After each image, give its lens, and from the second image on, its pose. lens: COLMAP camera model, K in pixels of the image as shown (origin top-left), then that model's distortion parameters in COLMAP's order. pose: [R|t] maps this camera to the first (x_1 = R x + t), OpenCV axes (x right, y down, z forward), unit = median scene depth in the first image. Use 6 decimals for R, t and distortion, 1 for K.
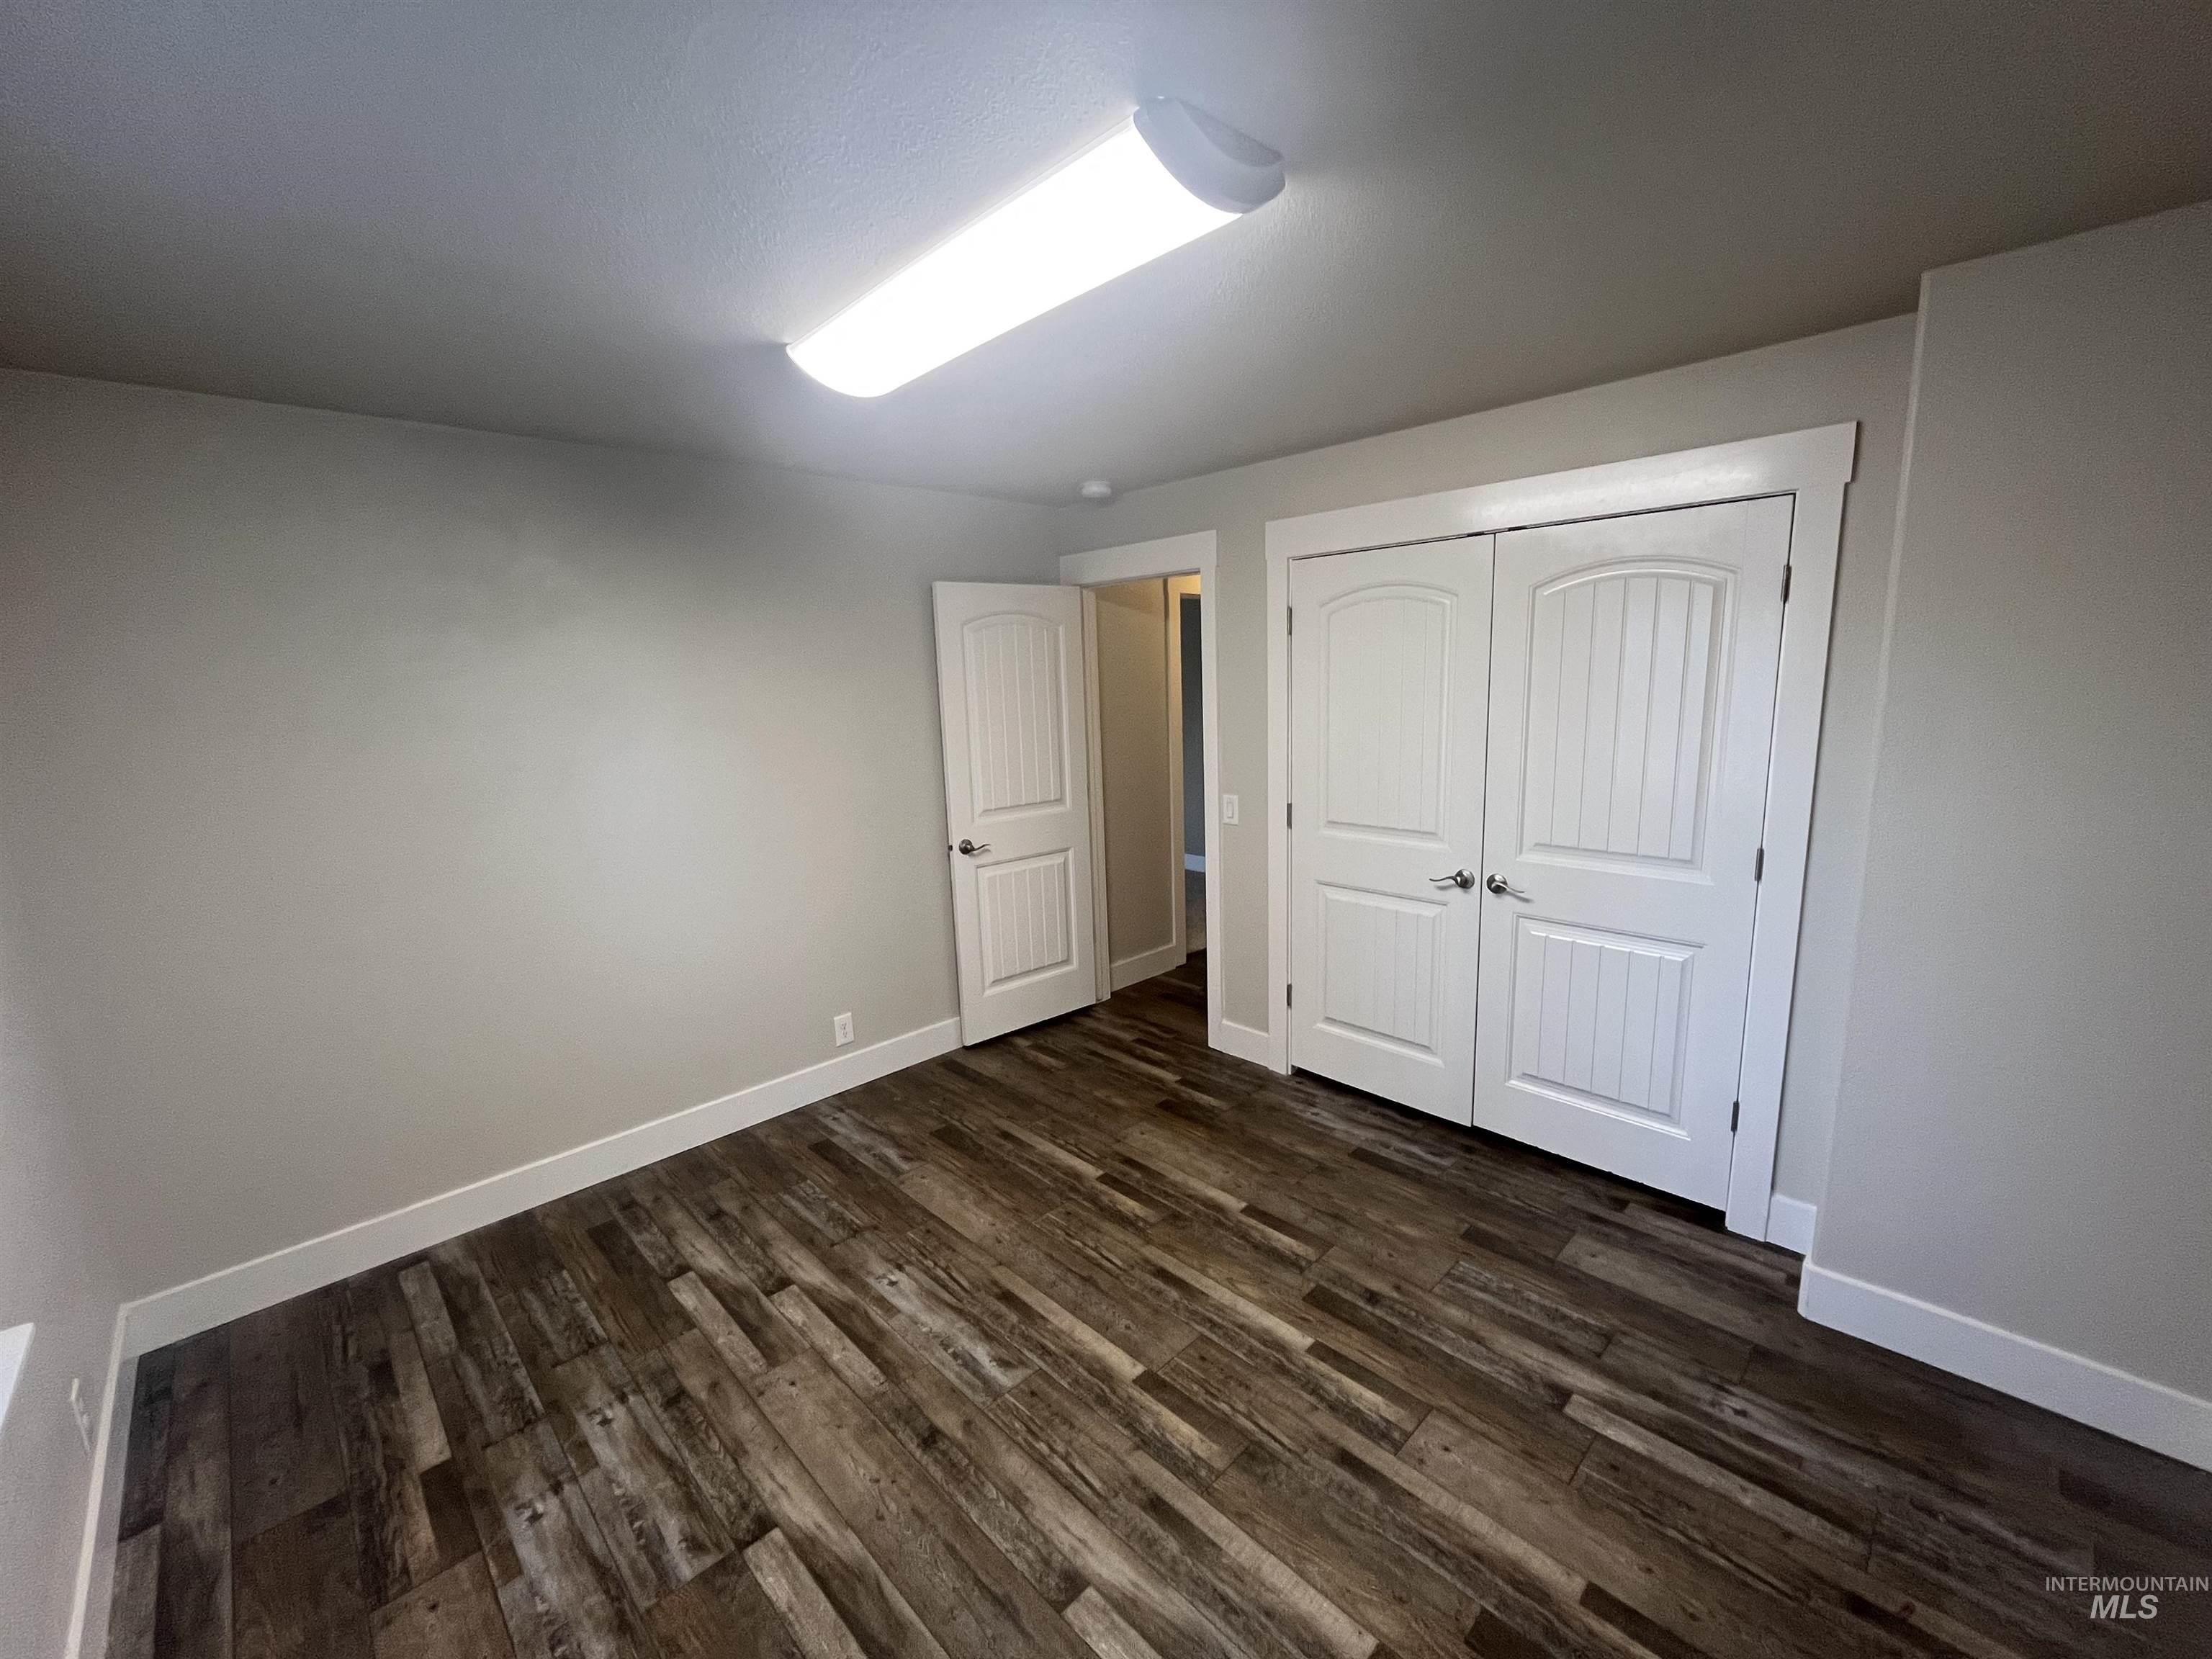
lens RADIAL K [[903.6, 0, 1101.7], [0, 903.6, 830.0], [0, 0, 1]] dist [-0.001677, -0.000425]
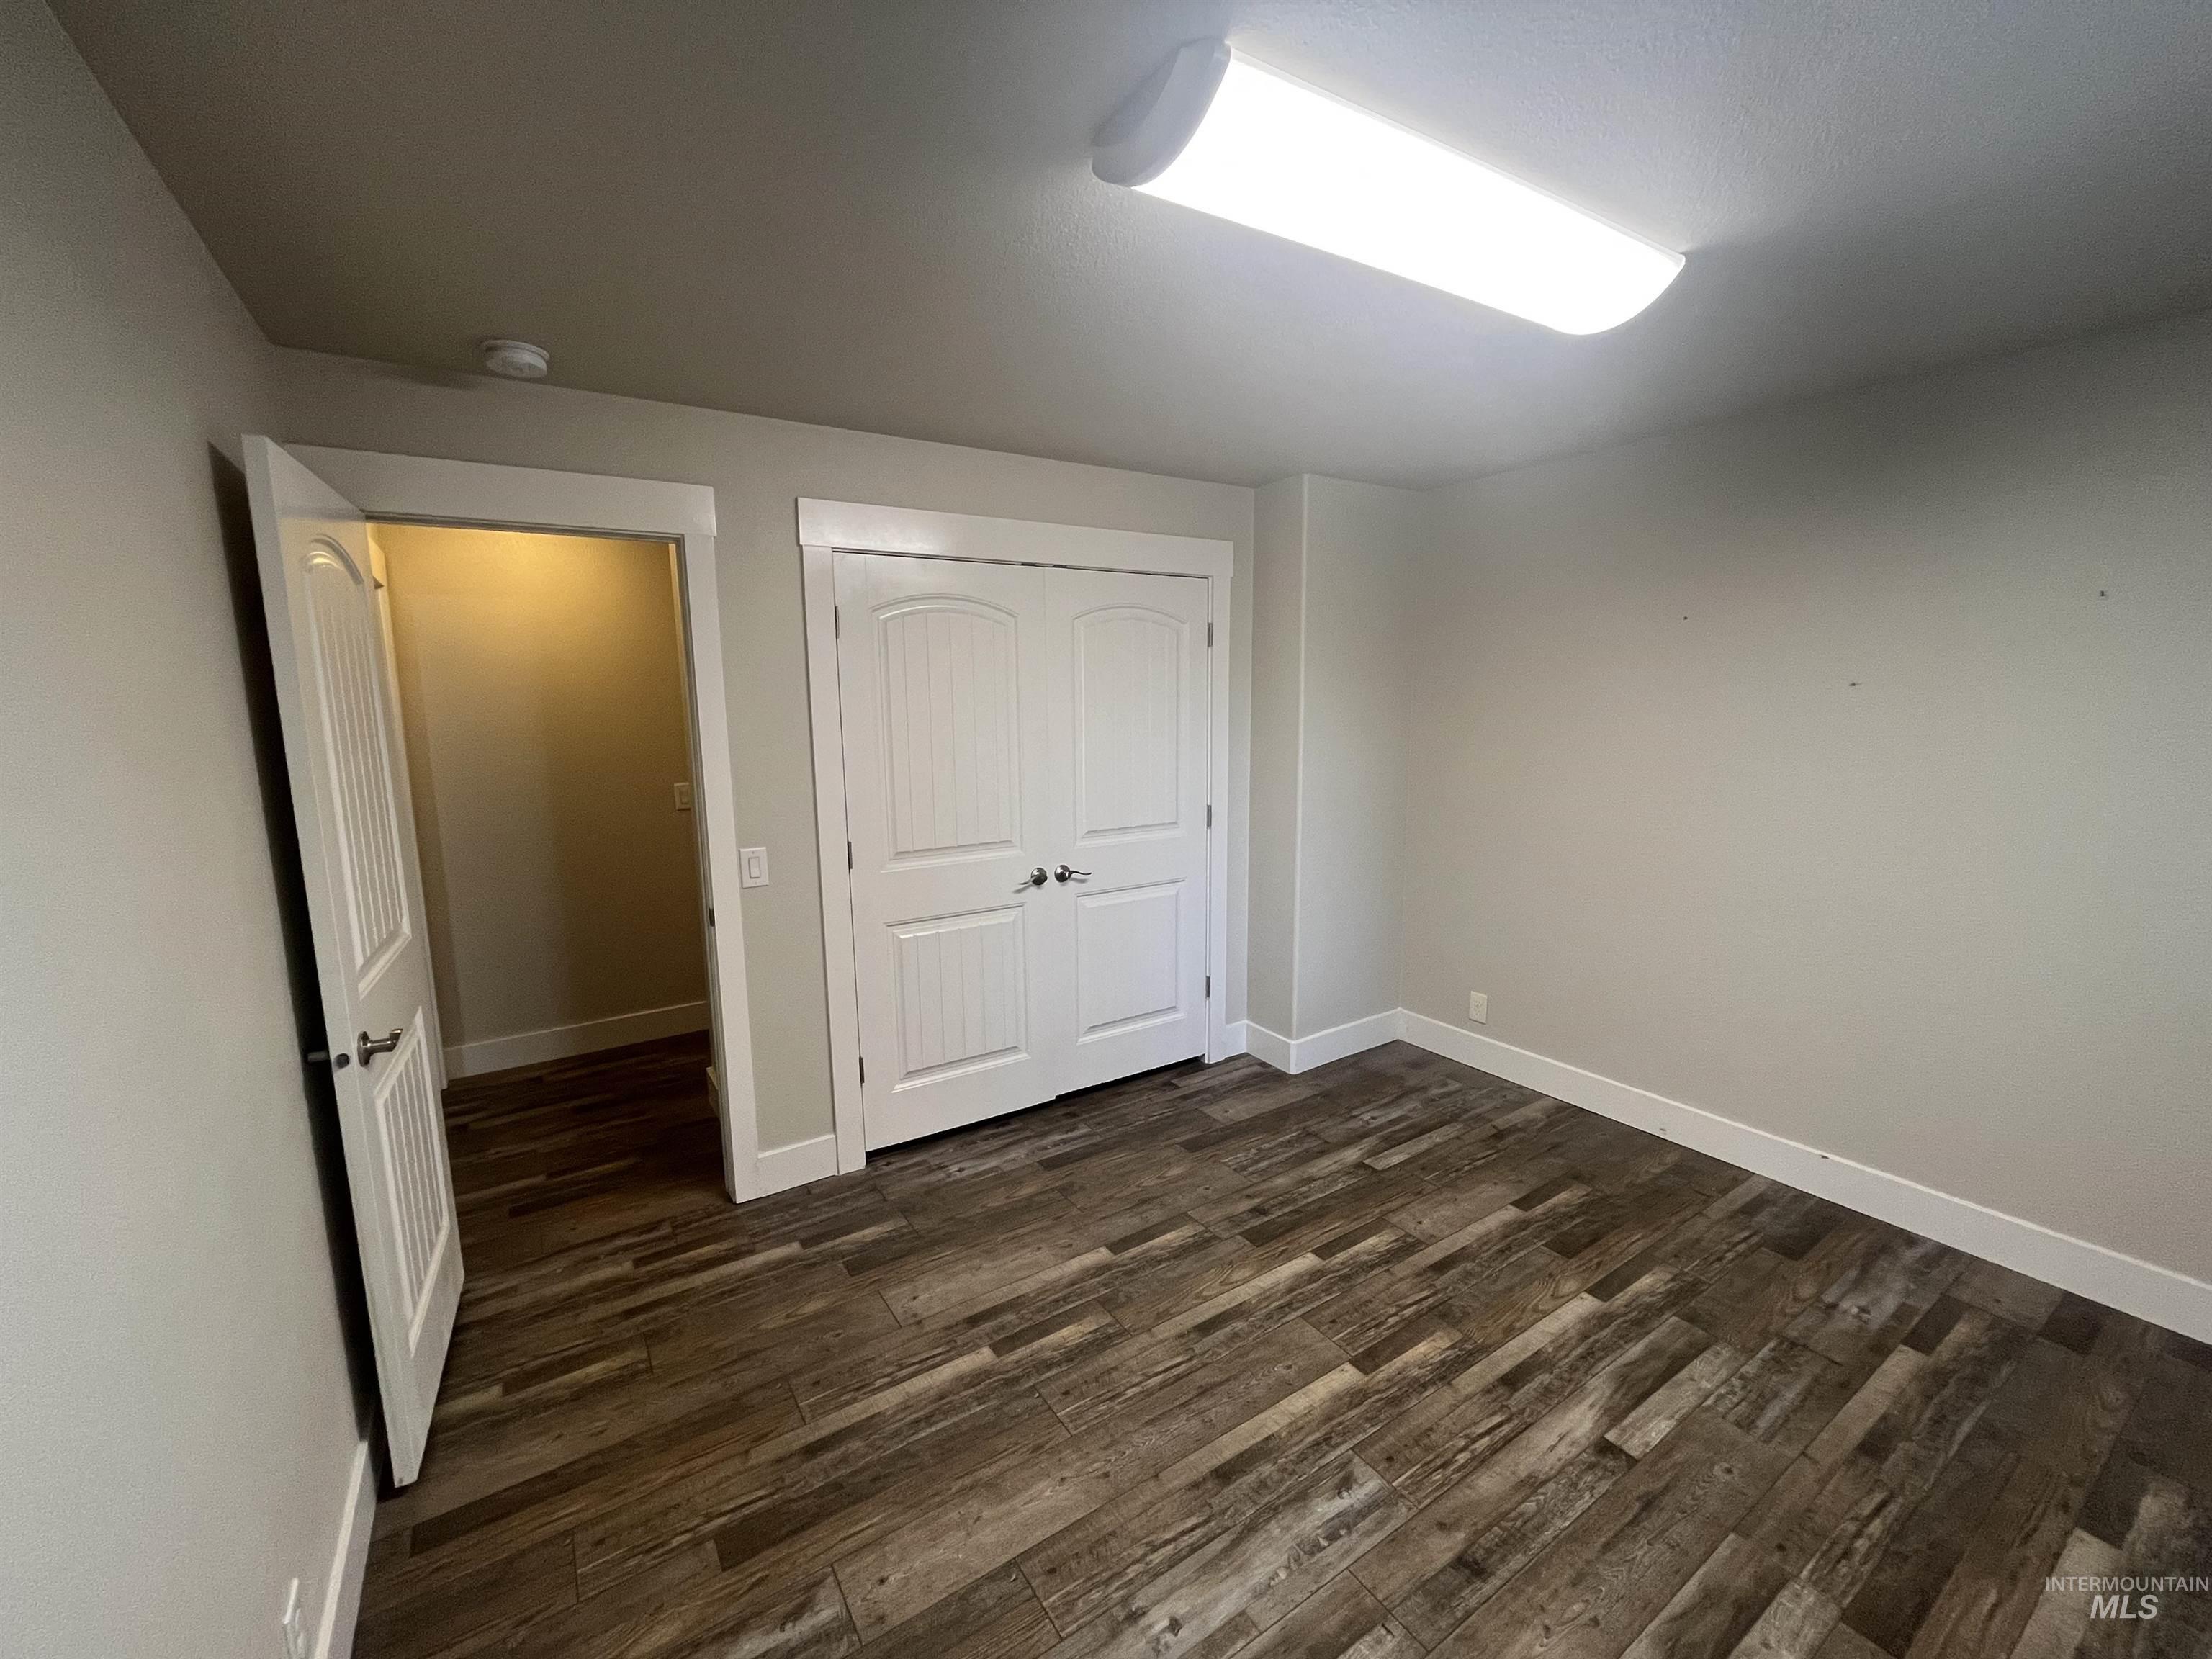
lens RADIAL K [[903.6, 0, 1101.7], [0, 903.6, 830.0], [0, 0, 1]] dist [-0.001677, -0.000425]
pose [[0.190702, -0.112370, 0.975195, -0.819801], [0.179243, 0.980711, 0.077954, -0.092163], [-0.965145, 0.159931, 0.207165, 0.875277]]
